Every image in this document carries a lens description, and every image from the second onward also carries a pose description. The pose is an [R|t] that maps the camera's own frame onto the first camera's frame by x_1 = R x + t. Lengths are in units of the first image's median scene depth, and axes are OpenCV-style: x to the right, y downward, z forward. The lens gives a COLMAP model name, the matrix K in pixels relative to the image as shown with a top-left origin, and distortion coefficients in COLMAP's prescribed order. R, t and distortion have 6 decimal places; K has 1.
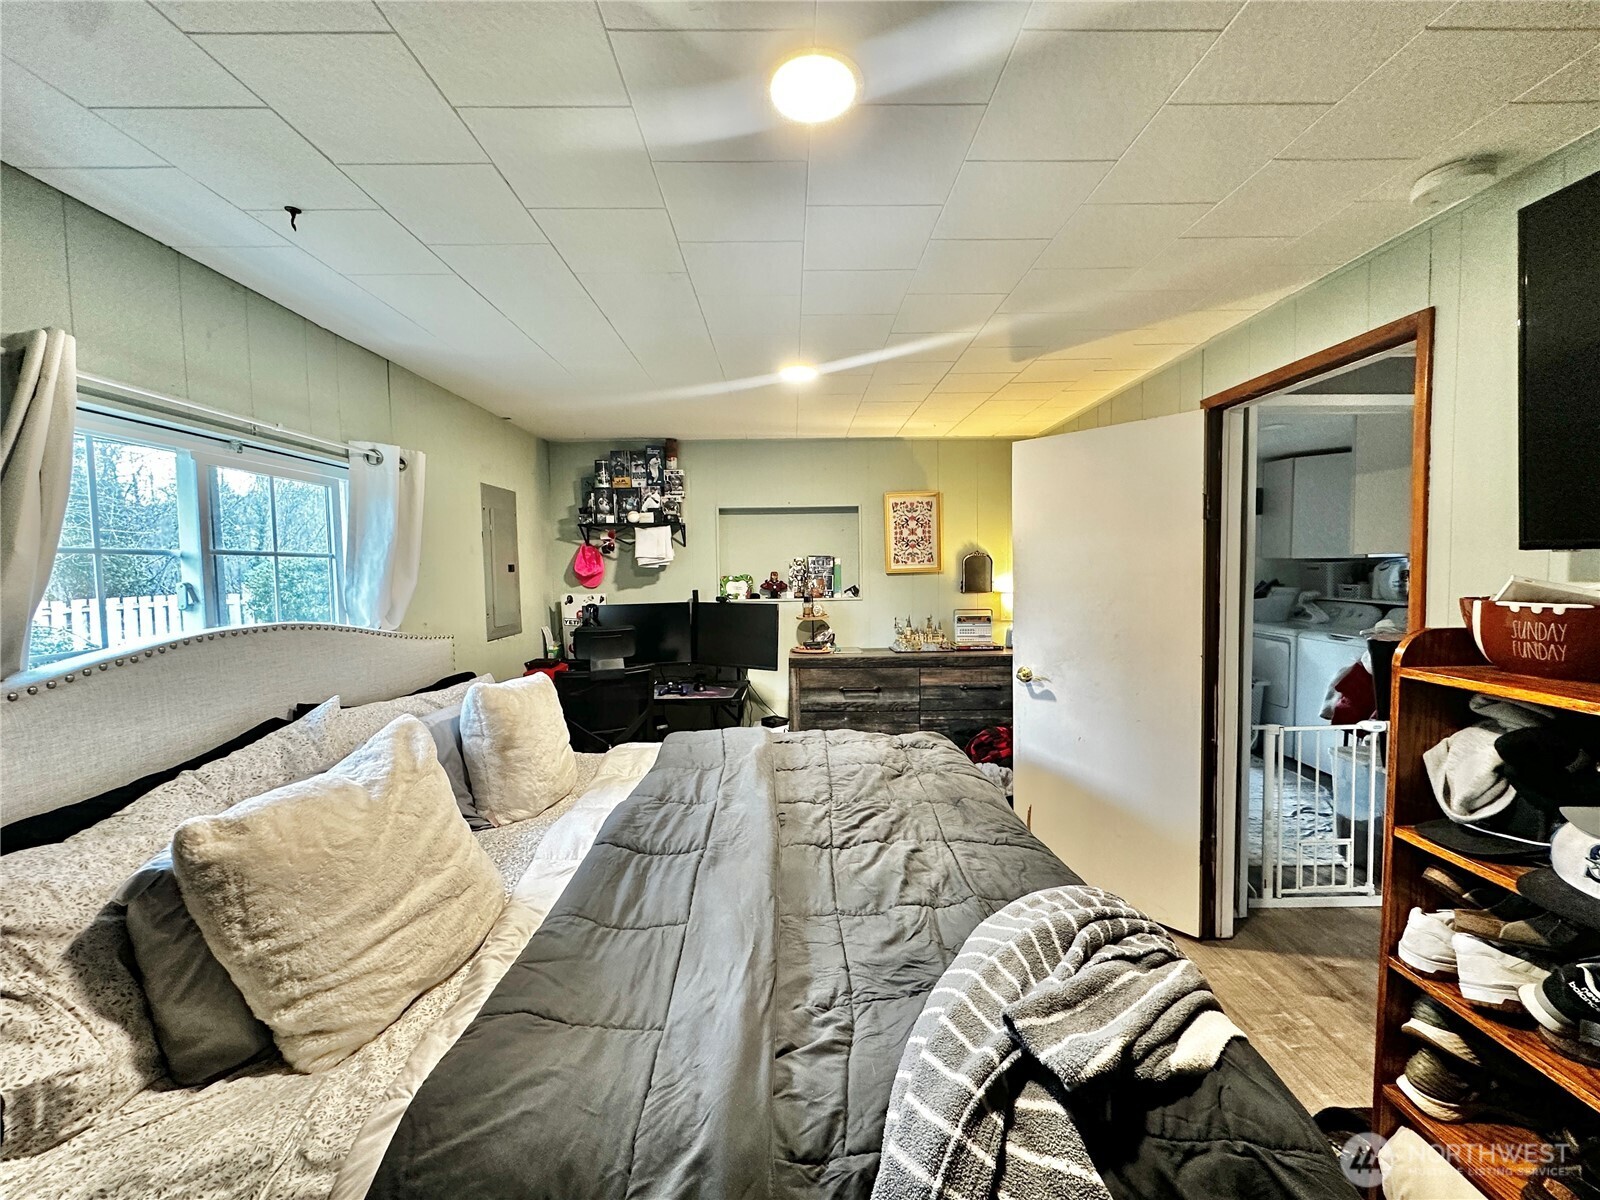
lens RADIAL K [[636.0, 0, 802.5], [0, 636.0, 600.0], [0, 0, 1]] dist [-0.006183, 0.000435]
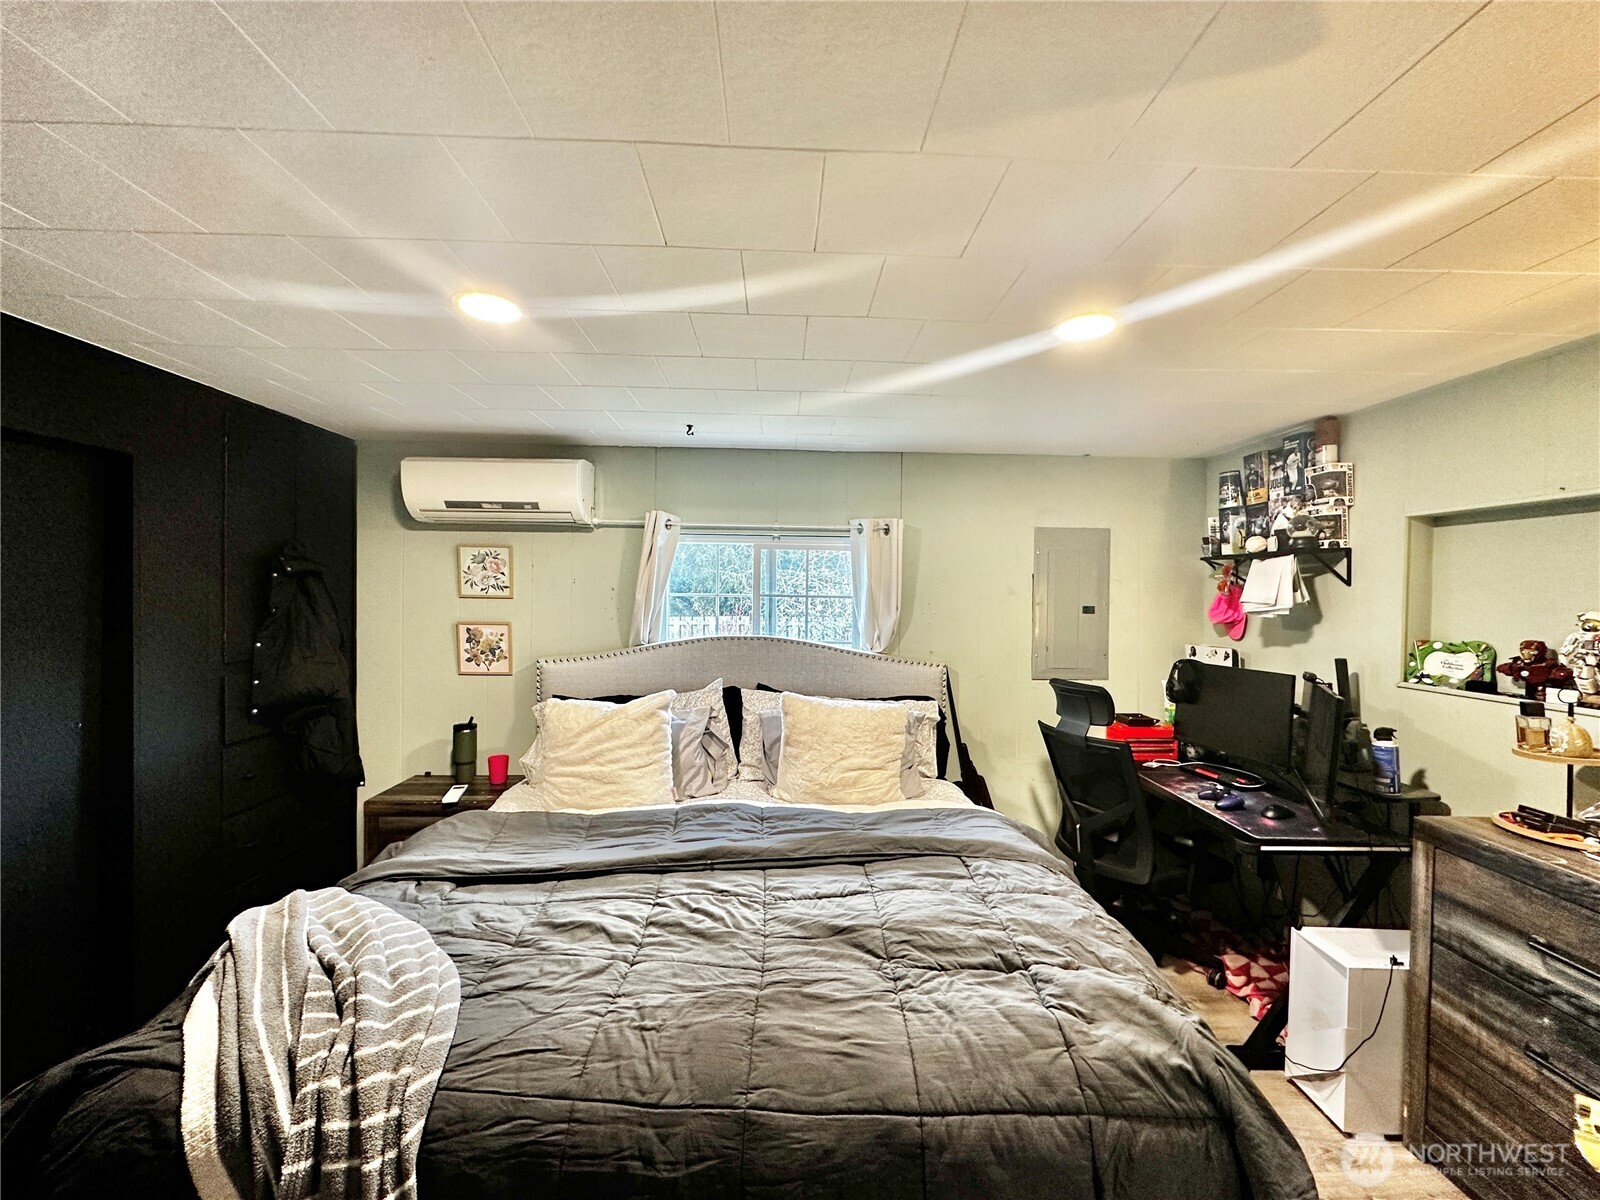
lens RADIAL K [[636.0, 0, 803.3], [0, 636.0, 597.2], [0, 0, 1]] dist [-0.006183, 0.000435]
pose [[0.008062, 0.022023, -0.999725, 0.432315], [-0.065747, 0.997606, 0.021446, -0.053543], [0.997804, 0.065556, 0.009491, 0.490328]]
